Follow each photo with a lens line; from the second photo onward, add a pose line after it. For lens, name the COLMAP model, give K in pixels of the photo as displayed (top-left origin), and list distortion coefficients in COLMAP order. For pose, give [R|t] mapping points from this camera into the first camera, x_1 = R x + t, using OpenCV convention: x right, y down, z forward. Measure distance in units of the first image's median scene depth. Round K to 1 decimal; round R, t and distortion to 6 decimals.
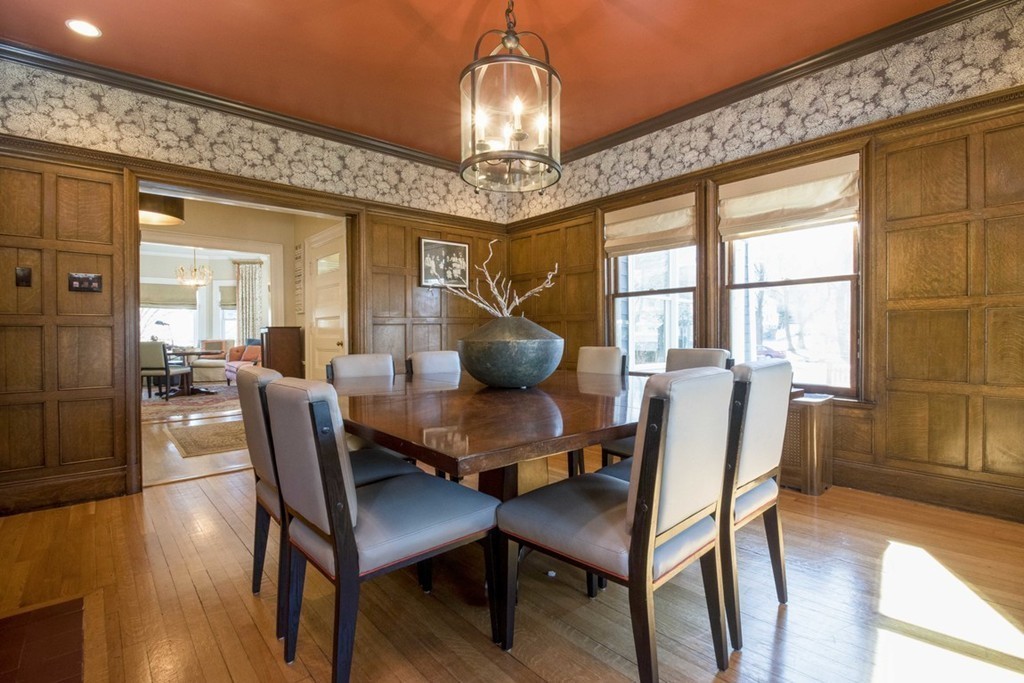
lens RADIAL K [[469.6, 0, 518.1], [0, 469.6, 338.8], [0, 0, 1]] dist [0.002402, -0.000021]
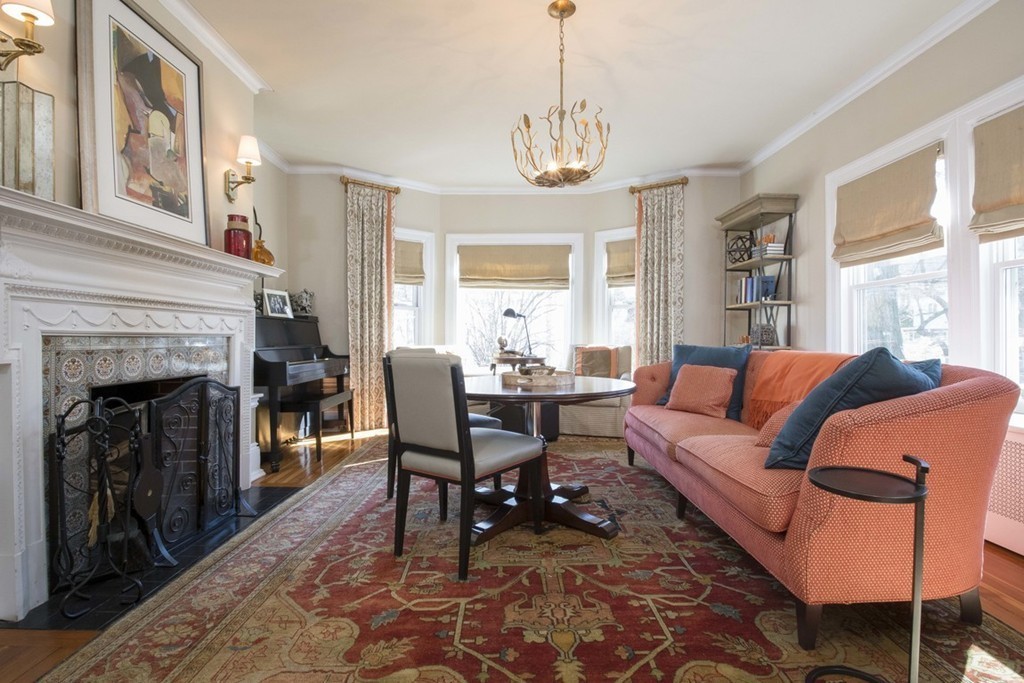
lens RADIAL K [[469.6, 0, 513.7], [0, 469.6, 341.9], [0, 0, 1]] dist [0.002402, -0.000021]
pose [[0.745011, 0.007189, -0.667013, -0.311853], [-0.010122, 0.999949, -0.000529, -0.000993], [0.666975, 0.007145, 0.745046, 0.468126]]
